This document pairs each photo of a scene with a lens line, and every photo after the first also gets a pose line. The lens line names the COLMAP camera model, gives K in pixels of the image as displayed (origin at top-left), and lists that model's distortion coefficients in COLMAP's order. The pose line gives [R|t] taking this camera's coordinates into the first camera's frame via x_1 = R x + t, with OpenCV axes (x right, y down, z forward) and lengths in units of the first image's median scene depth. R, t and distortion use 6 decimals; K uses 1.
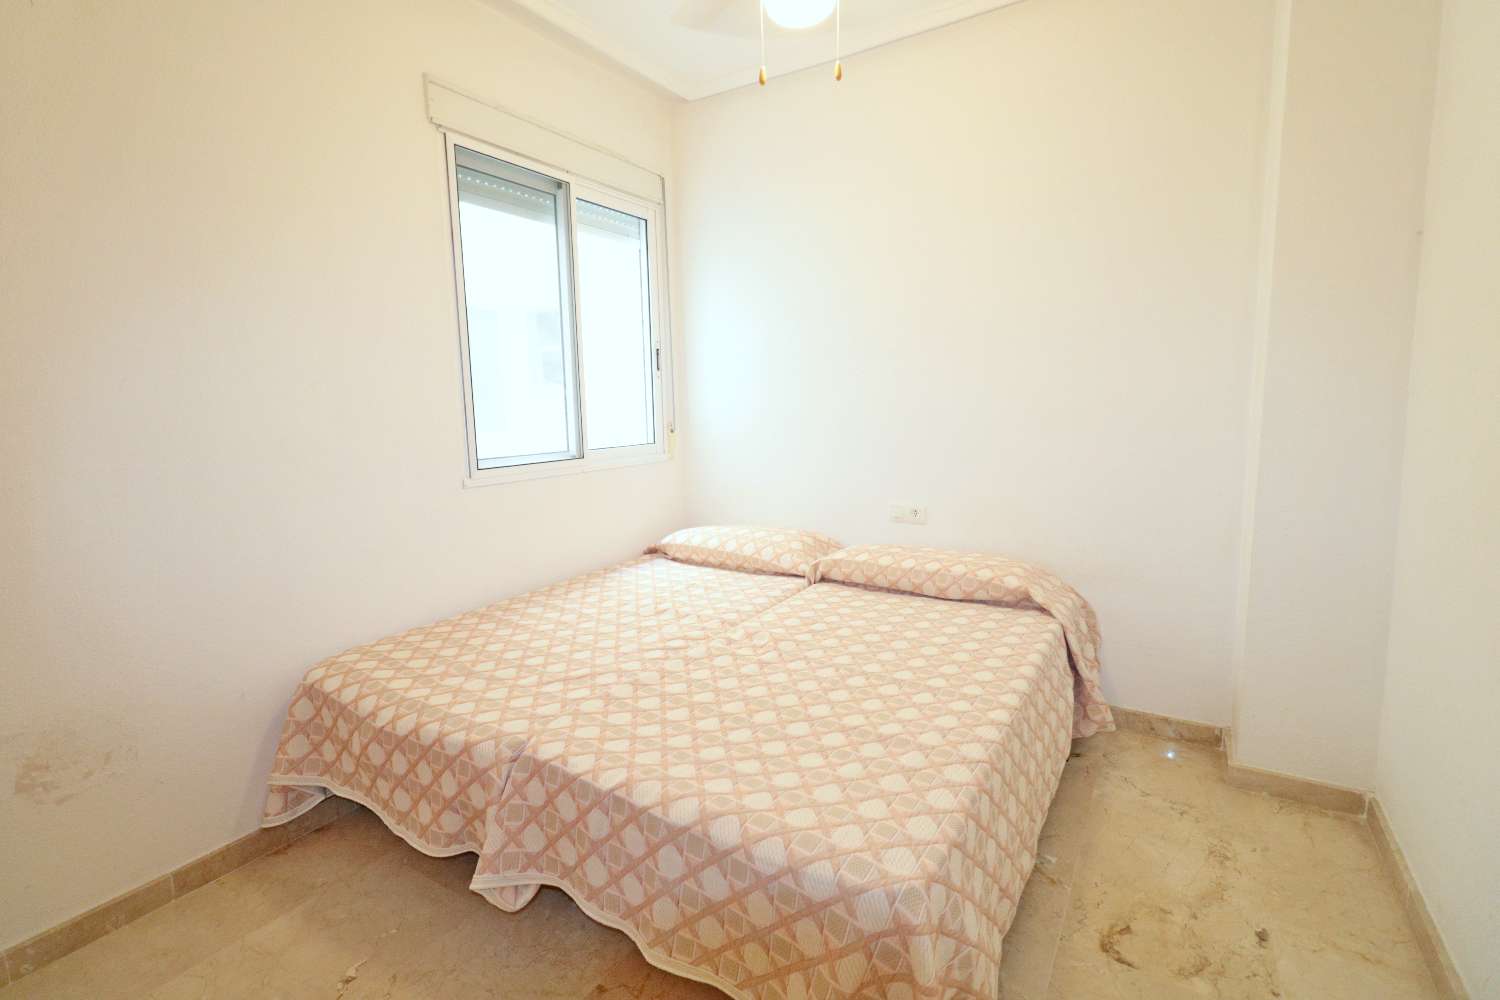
lens RADIAL K [[694.0, 0, 740.7], [0, 694.0, 489.2], [0, 0, 1]] dist [-0.002182, 0.000741]
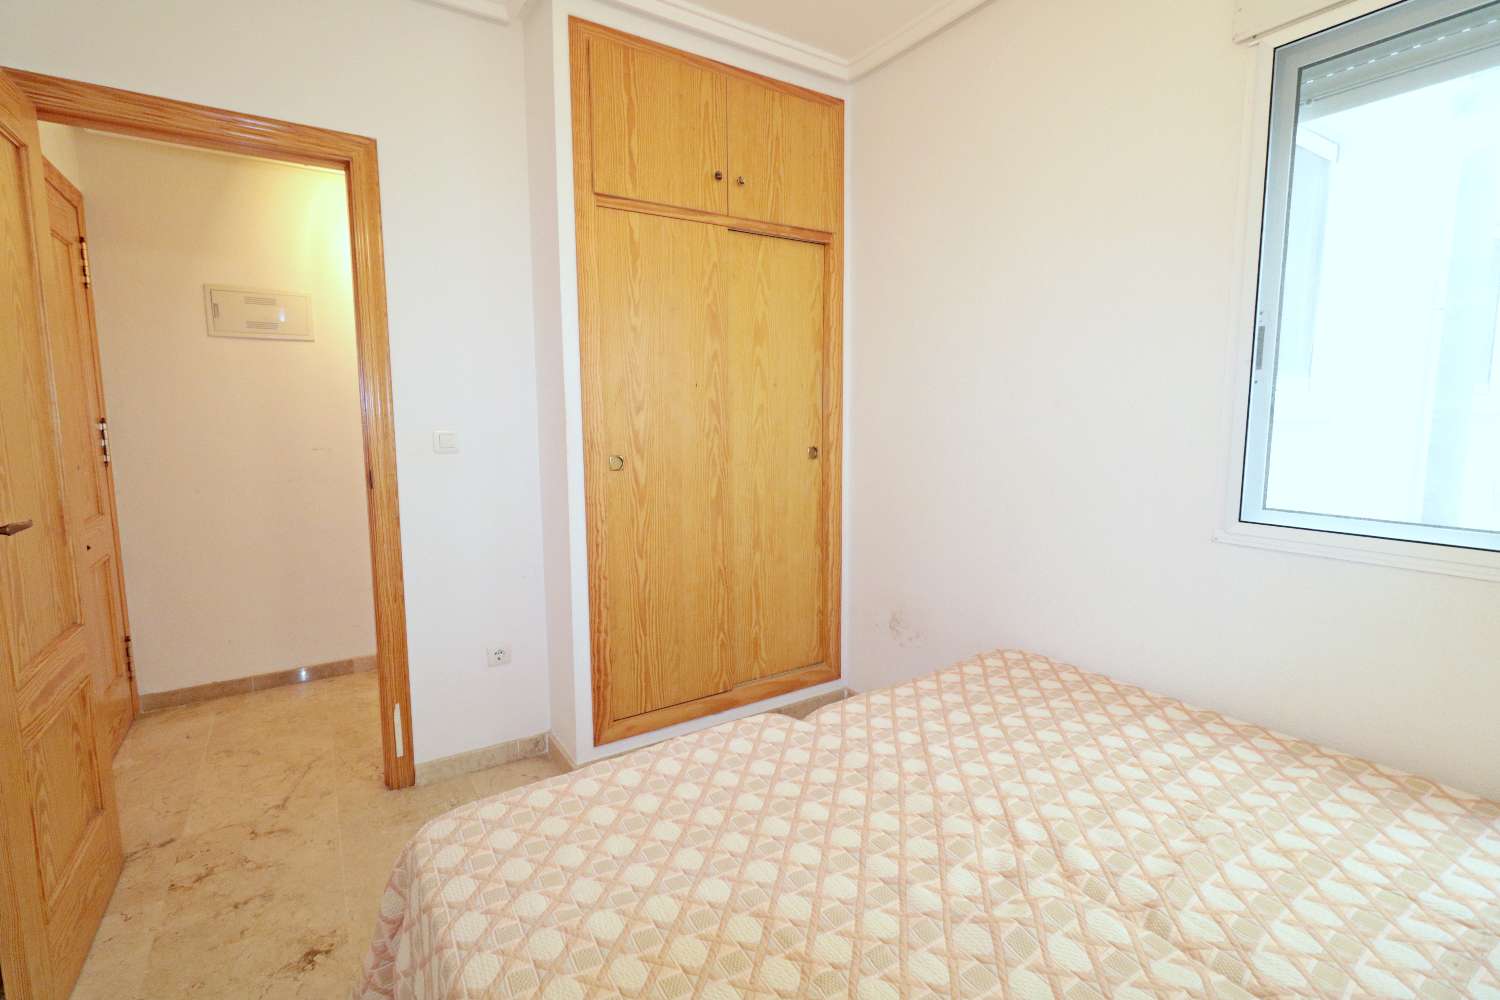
lens RADIAL K [[694.0, 0, 755.2], [0, 694.0, 499.4], [0, 0, 1]] dist [-0.002182, 0.000741]
pose [[-0.418939, 0.135325, -0.897874, 0.500160], [-0.101203, 0.975712, 0.194276, -0.152277], [0.902357, 0.172257, -0.395068, 0.929542]]
